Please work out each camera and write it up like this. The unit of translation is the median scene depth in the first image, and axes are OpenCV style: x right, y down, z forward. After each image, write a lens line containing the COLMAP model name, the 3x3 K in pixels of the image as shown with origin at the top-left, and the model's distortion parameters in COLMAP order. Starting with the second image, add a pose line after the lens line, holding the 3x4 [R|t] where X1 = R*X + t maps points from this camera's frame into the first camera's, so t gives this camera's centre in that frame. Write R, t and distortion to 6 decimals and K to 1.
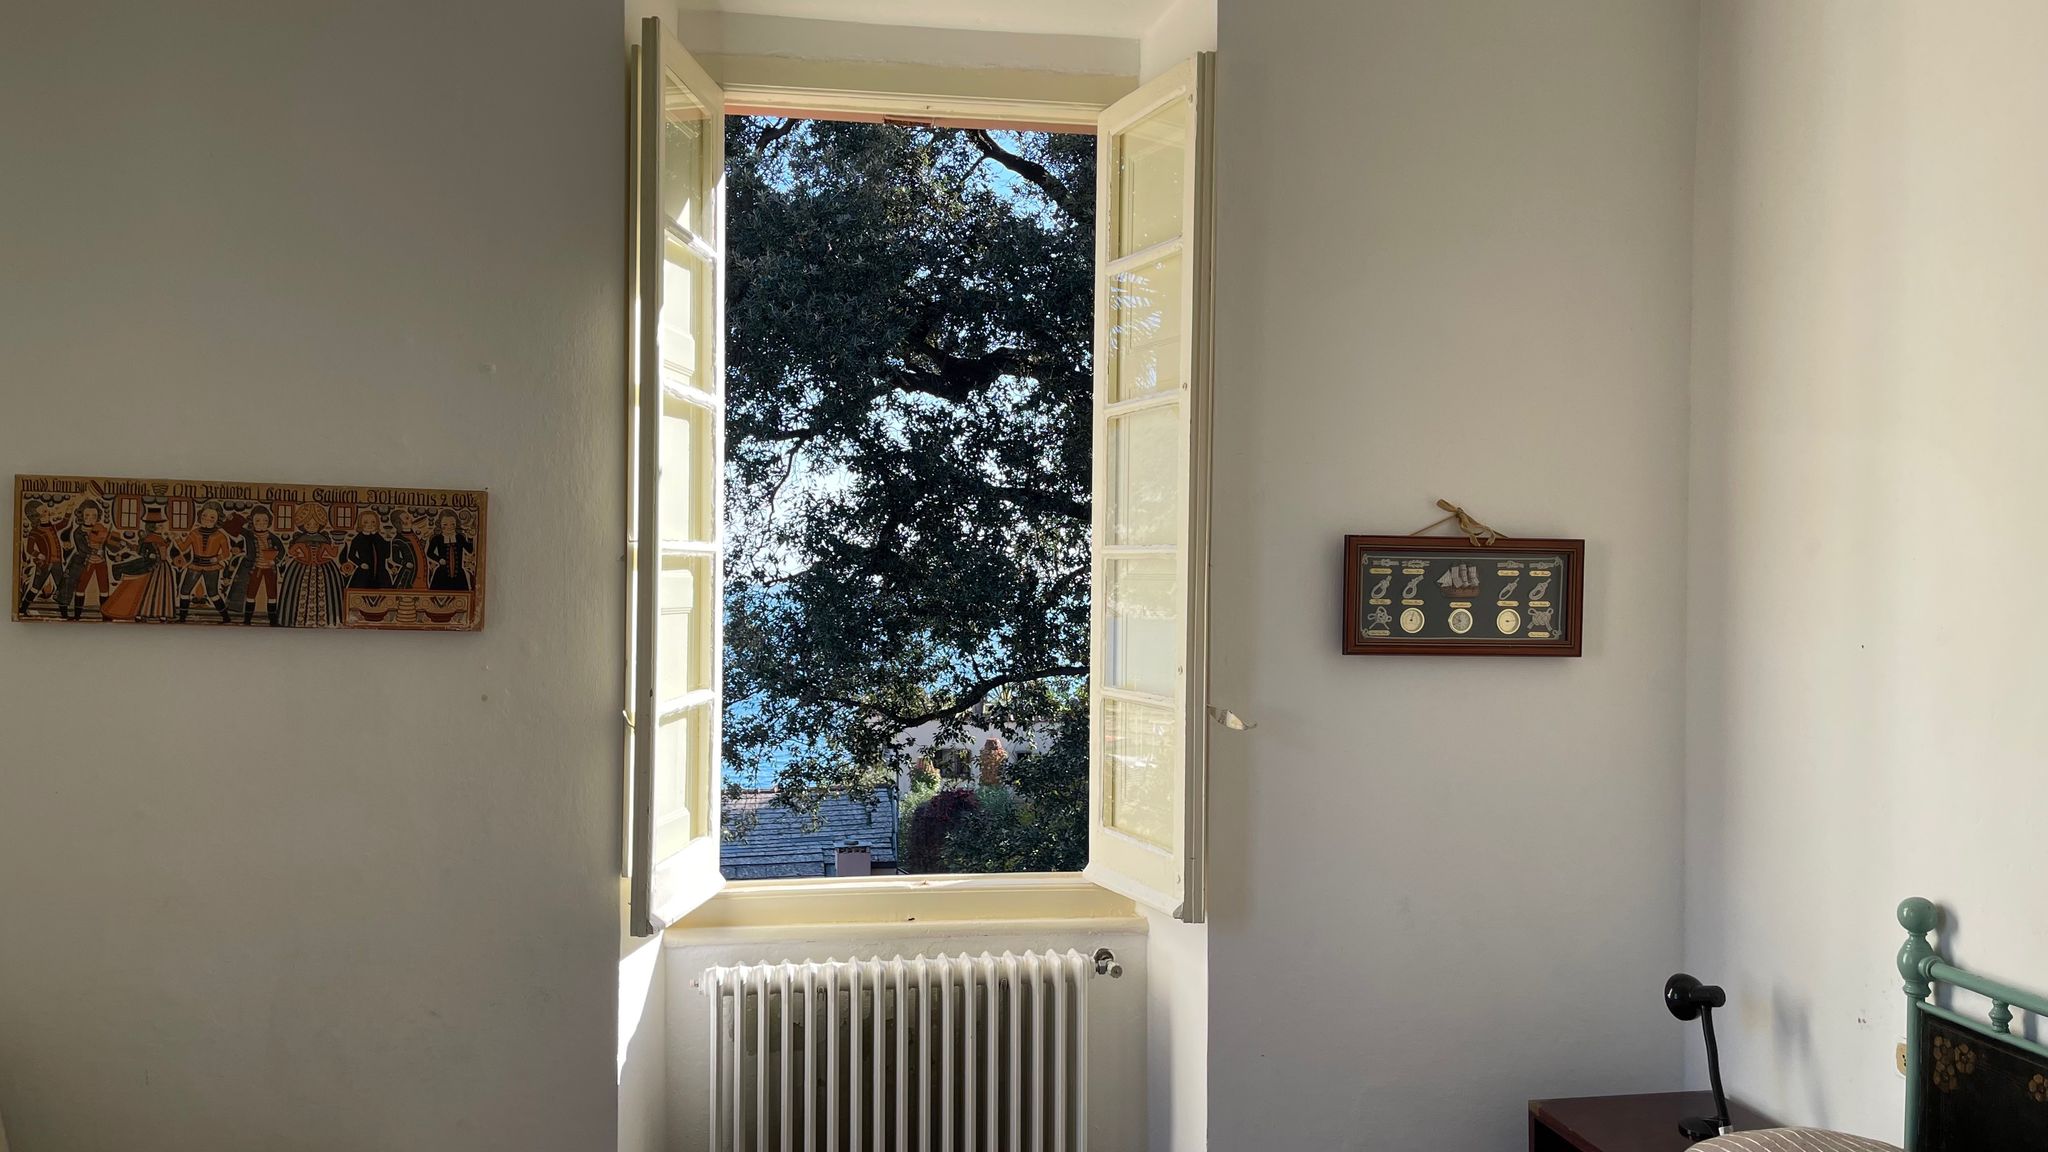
lens RADIAL K [[1536.1, 0, 1055.1], [0, 1536.1, 580.5], [0, 0, 1]] dist [0.069344, -0.079422]
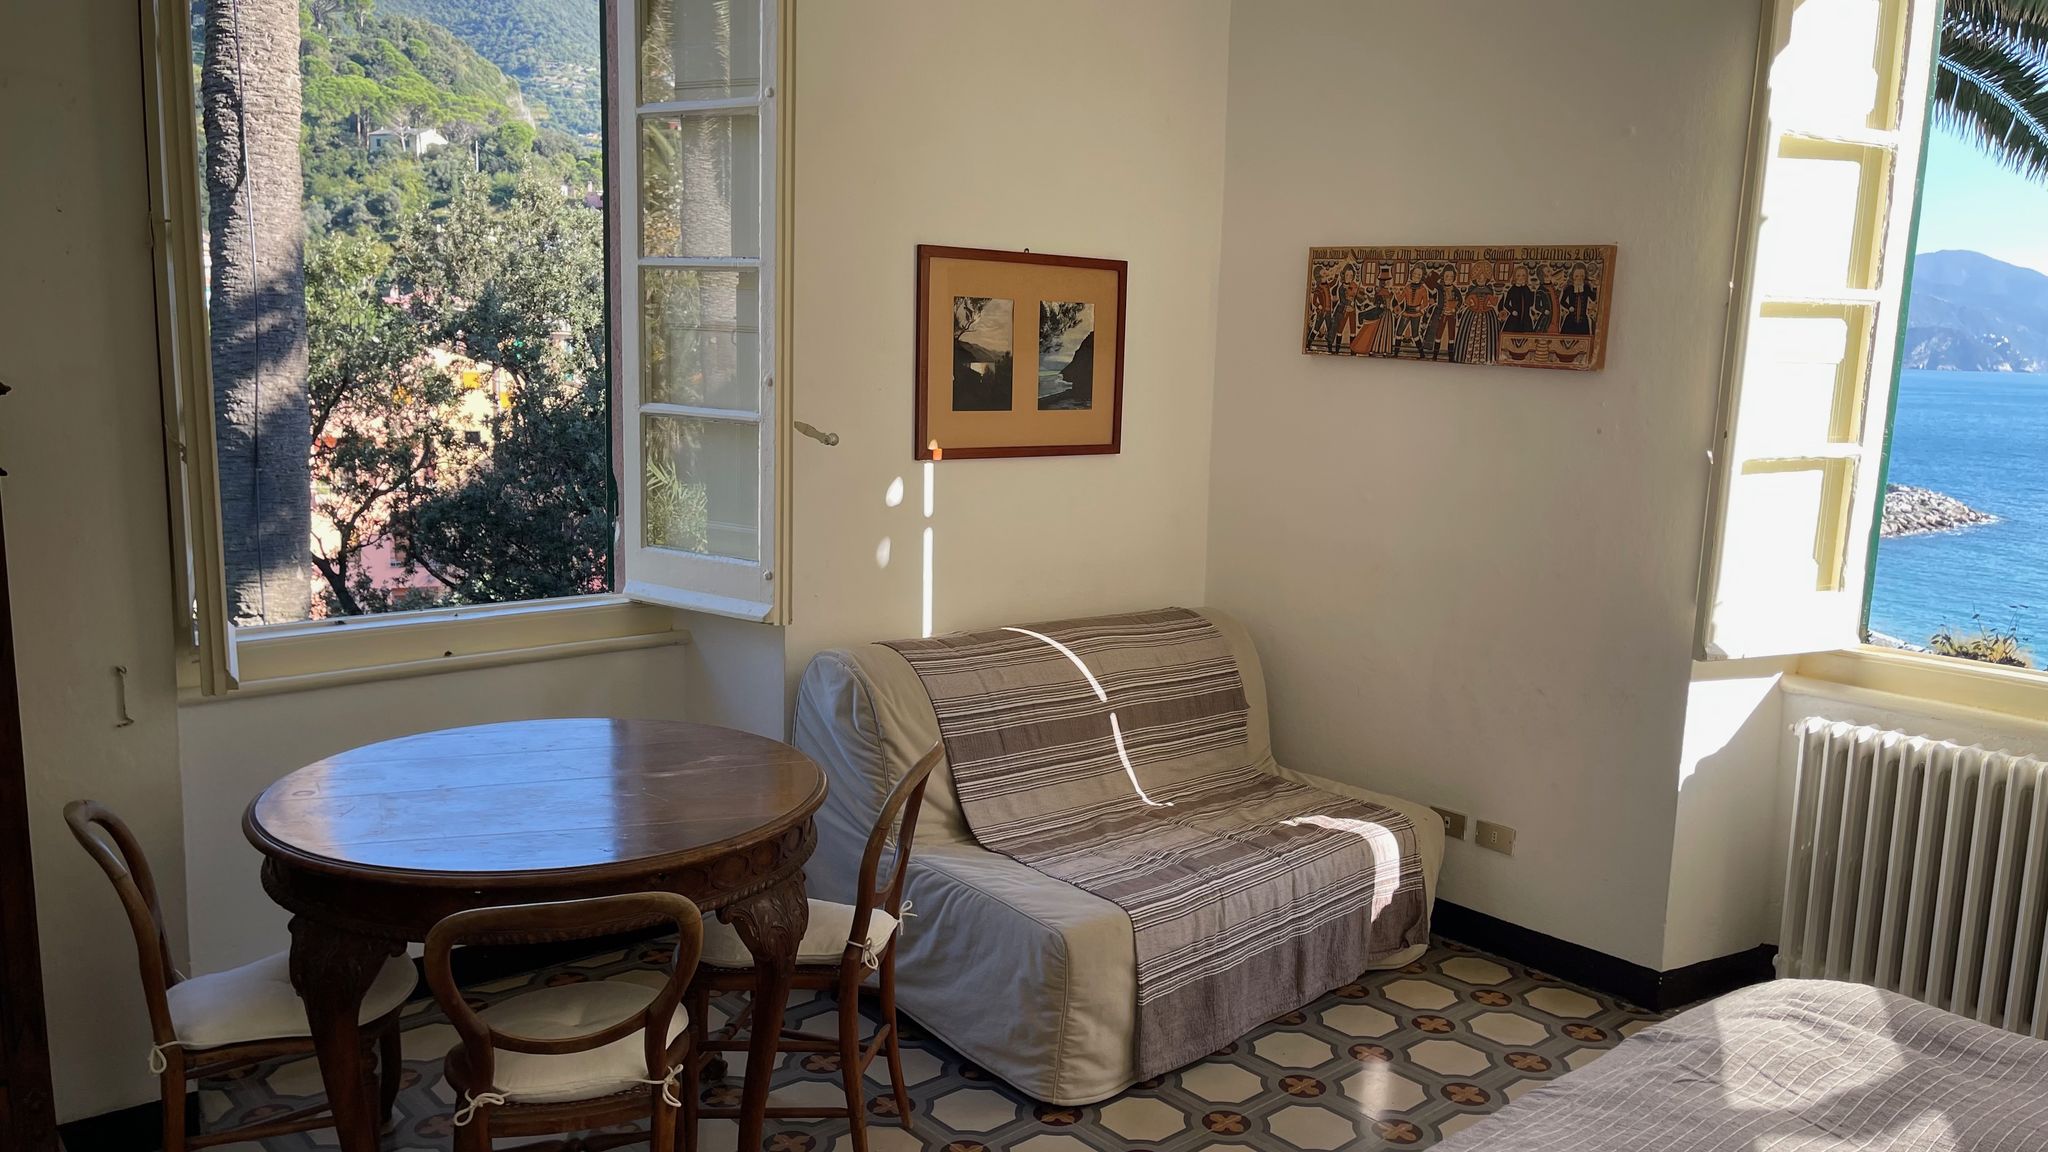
lens RADIAL K [[1536.1, 0, 1055.1], [0, 1536.1, 580.5], [0, 0, 1]] dist [0.069344, -0.079422]
pose [[0.548918, 0.139704, -0.824119, 0.371224], [-0.028078, 0.988459, 0.148861, 0.026790], [0.835404, -0.058573, 0.546506, 0.038809]]
